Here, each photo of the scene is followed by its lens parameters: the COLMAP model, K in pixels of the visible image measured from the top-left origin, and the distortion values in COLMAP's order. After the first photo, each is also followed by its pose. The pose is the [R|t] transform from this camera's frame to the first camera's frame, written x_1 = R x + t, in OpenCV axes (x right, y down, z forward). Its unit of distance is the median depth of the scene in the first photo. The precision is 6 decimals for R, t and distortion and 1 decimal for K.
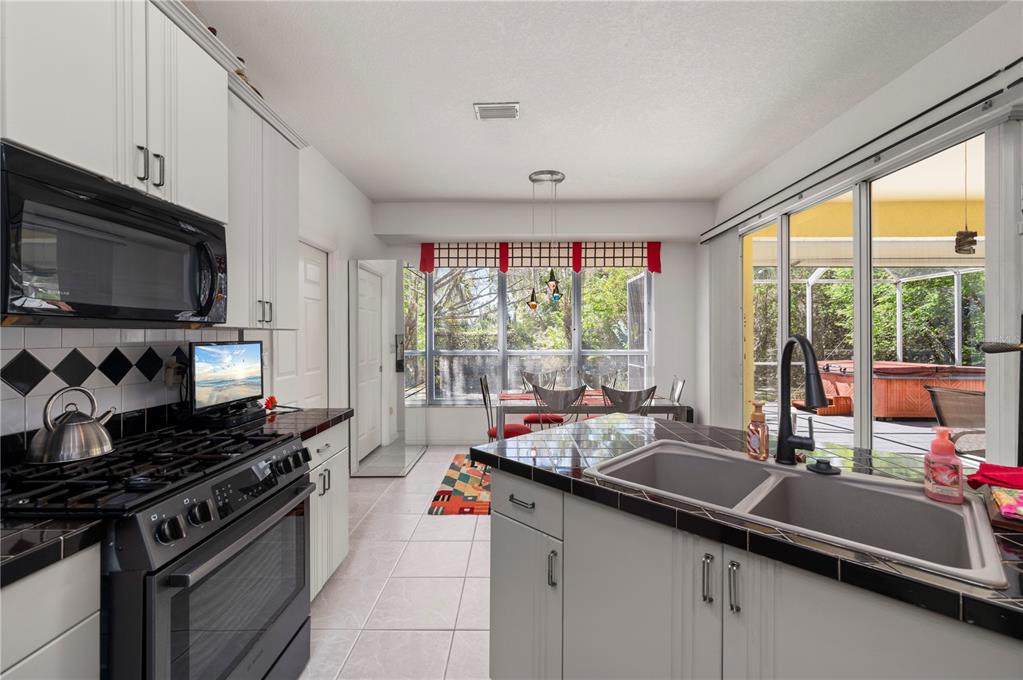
lens RADIAL K [[424.2, 0, 509.8], [0, 424.2, 336.4], [0, 0, 1]] dist [0.000240, 0.000029]
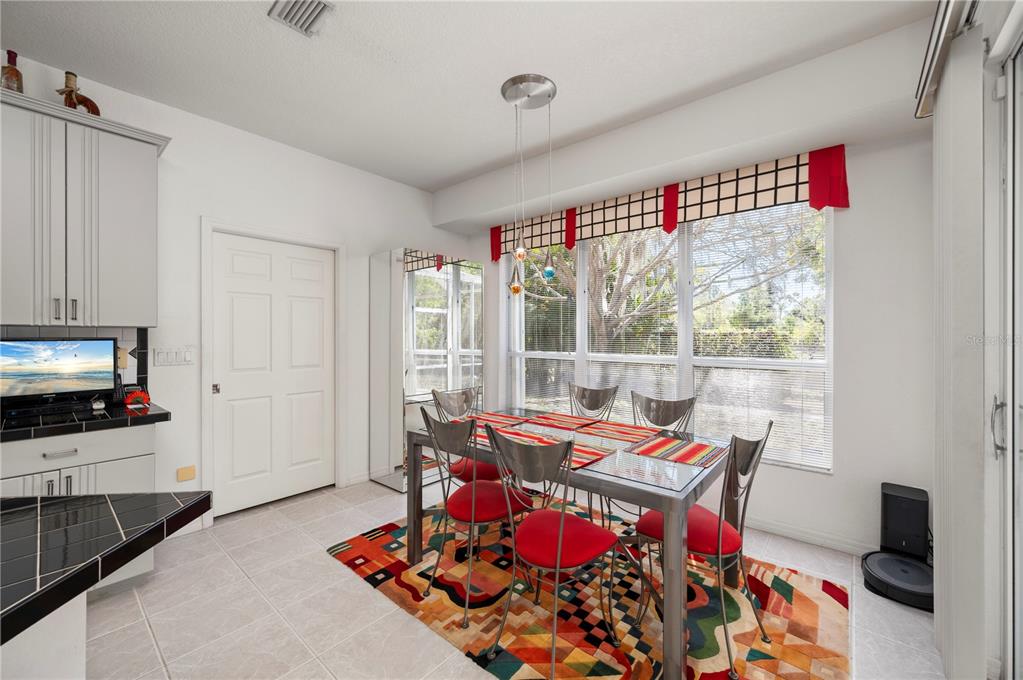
lens RADIAL K [[400.0, 0, 512.6], [0, 400.0, 336.5], [0, 0, 1]] dist [0.000269, 0.000011]
pose [[0.770338, 0.004206, -0.637622, 0.468290], [-0.002659, 0.999991, 0.003383, 0.002117], [0.637630, -0.000910, 0.770342, 0.515684]]
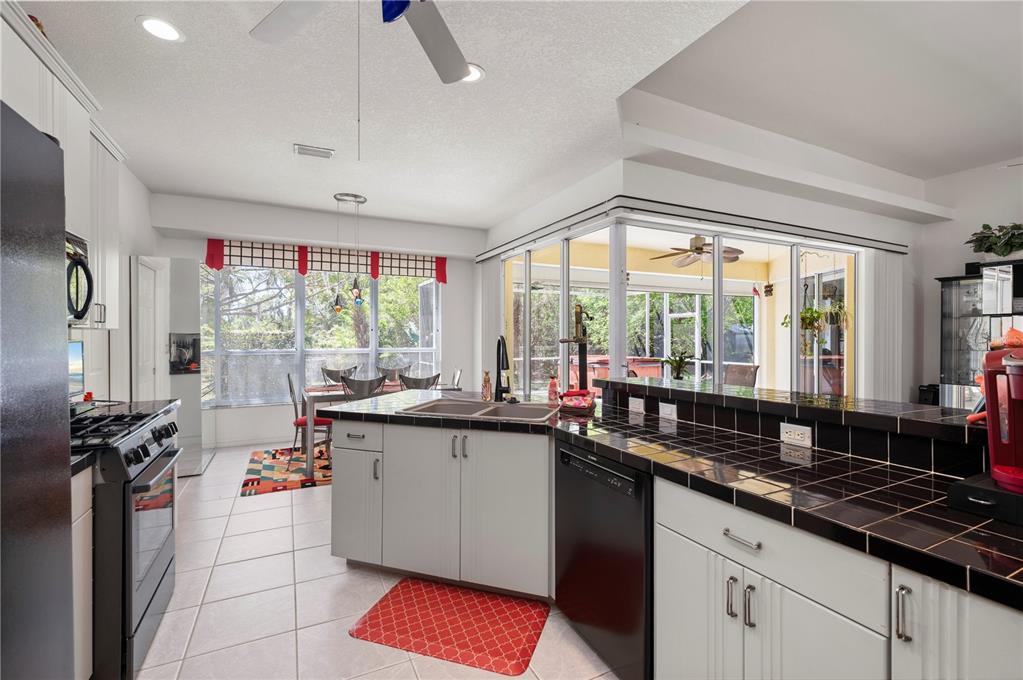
lens RADIAL K [[455.3, 0, 515.0], [0, 455.3, 337.0], [0, 0, 1]] dist [0.000507, 0.000055]
pose [[0.887884, 0.001466, 0.460065, -0.086173], [-0.002360, 0.999996, 0.001367, -0.000038], [-0.460061, -0.002299, 0.887884, -0.311900]]
